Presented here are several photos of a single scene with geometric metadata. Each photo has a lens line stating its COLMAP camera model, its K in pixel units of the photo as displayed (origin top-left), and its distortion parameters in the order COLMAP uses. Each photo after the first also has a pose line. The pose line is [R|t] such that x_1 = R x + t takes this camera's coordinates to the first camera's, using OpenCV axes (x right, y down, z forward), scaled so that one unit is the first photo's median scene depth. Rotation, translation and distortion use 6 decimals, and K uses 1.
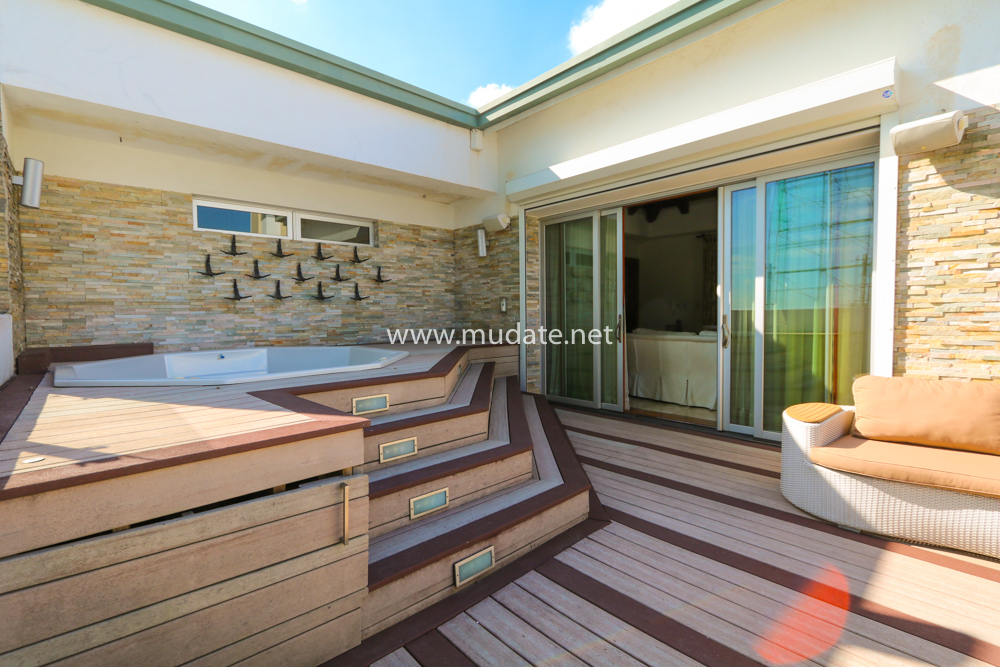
lens RADIAL K [[457.4, 0, 496.0], [0, 457.4, 332.1], [0, 0, 1]] dist [-0.000445, 0.000090]
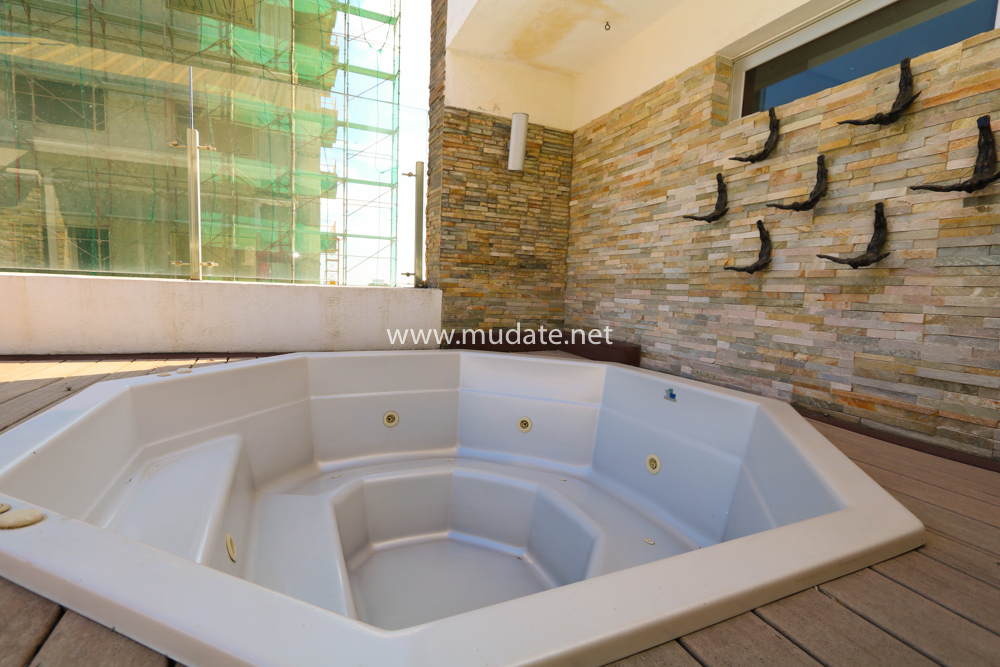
lens RADIAL K [[457.4, 0, 497.5], [0, 457.4, 331.2], [0, 0, 1]] dist [-0.000445, 0.000090]
pose [[-0.332122, 0.089748, -0.938957, -0.112161], [-0.073891, 0.989928, 0.120757, -0.054234], [0.940338, 0.109487, -0.322145, 0.988561]]
